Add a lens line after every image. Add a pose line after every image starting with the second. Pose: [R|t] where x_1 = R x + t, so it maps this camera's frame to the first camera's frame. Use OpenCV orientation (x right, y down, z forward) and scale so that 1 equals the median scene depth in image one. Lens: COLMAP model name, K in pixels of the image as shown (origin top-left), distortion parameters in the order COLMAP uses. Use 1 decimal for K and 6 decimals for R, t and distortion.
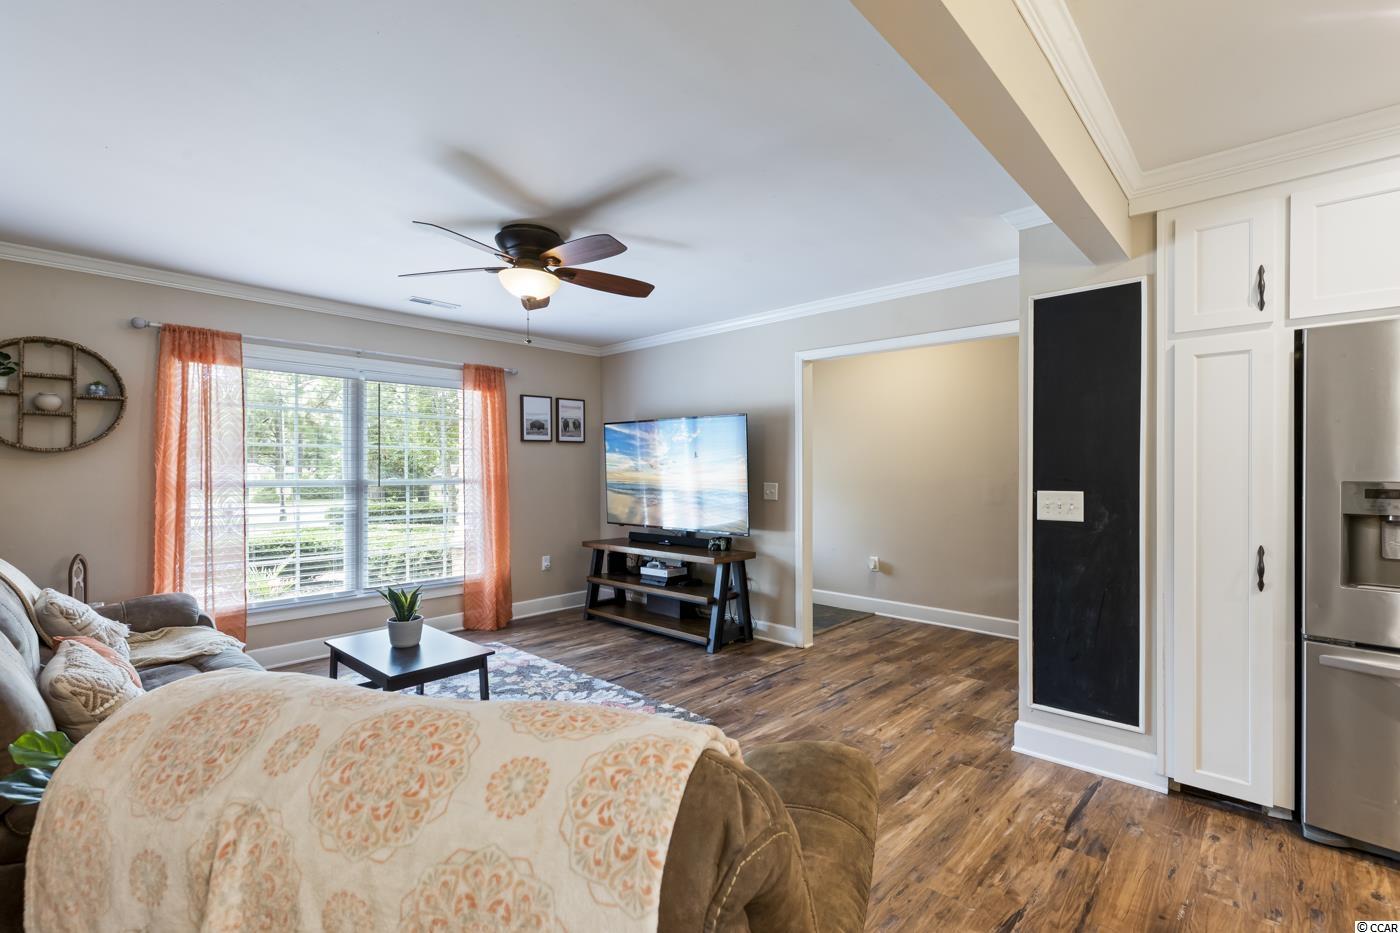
lens RADIAL K [[638.2, 0, 700.3], [0, 638.2, 465.9], [0, 0, 1]] dist [0.014012, -0.003321]
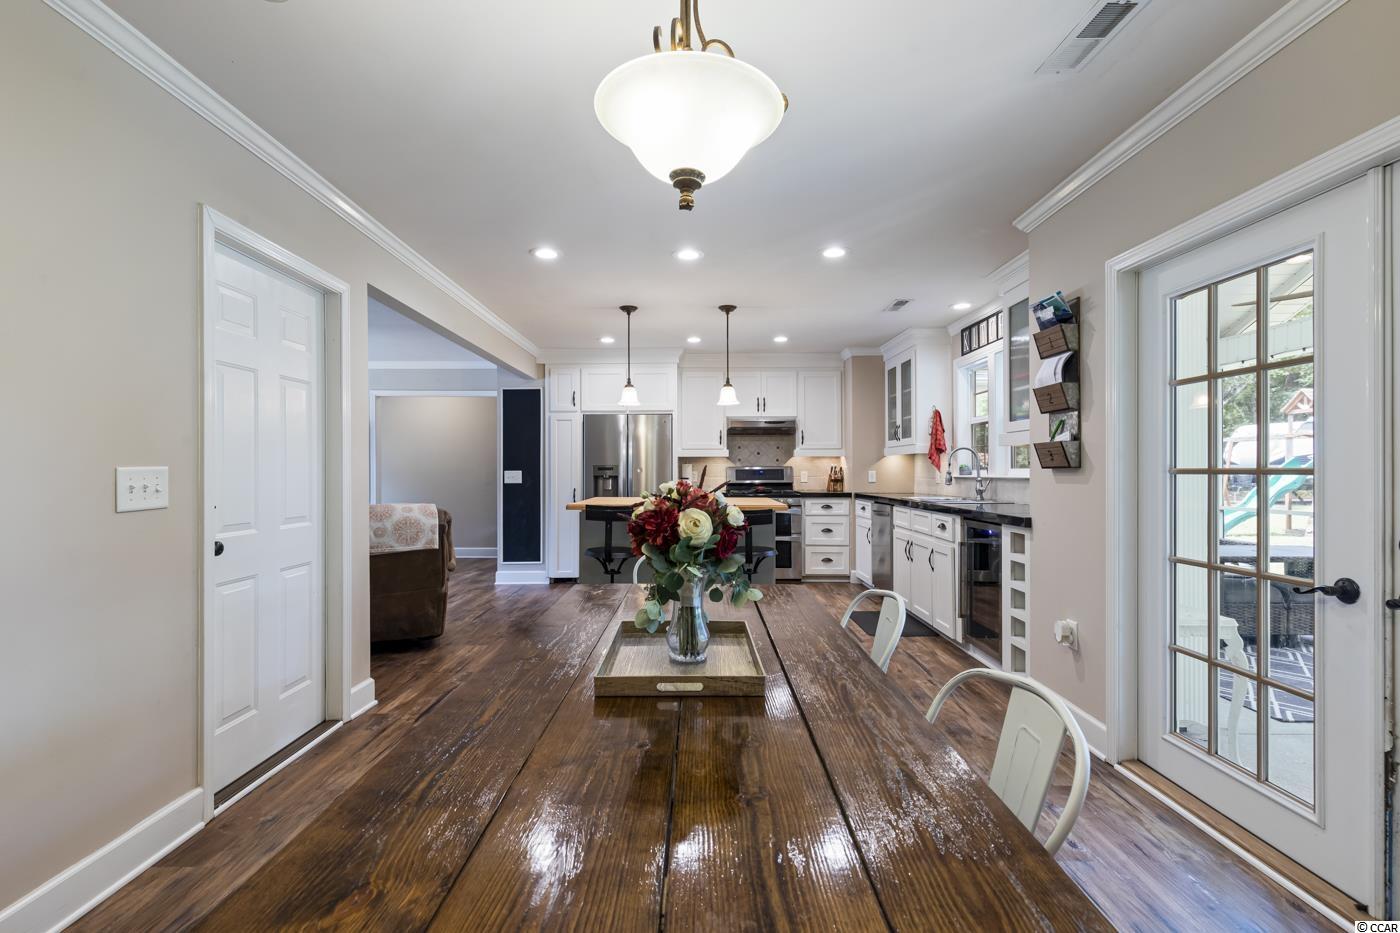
lens RADIAL K [[638.2, 0, 689.4], [0, 638.2, 468.2], [0, 0, 1]] dist [0.014012, -0.003321]
pose [[0.748228, 0.001281, 0.663441, -0.323832], [0.000413, 0.999997, -0.002397, 0.021603], [-0.663442, 0.002067, 0.748225, -0.748441]]
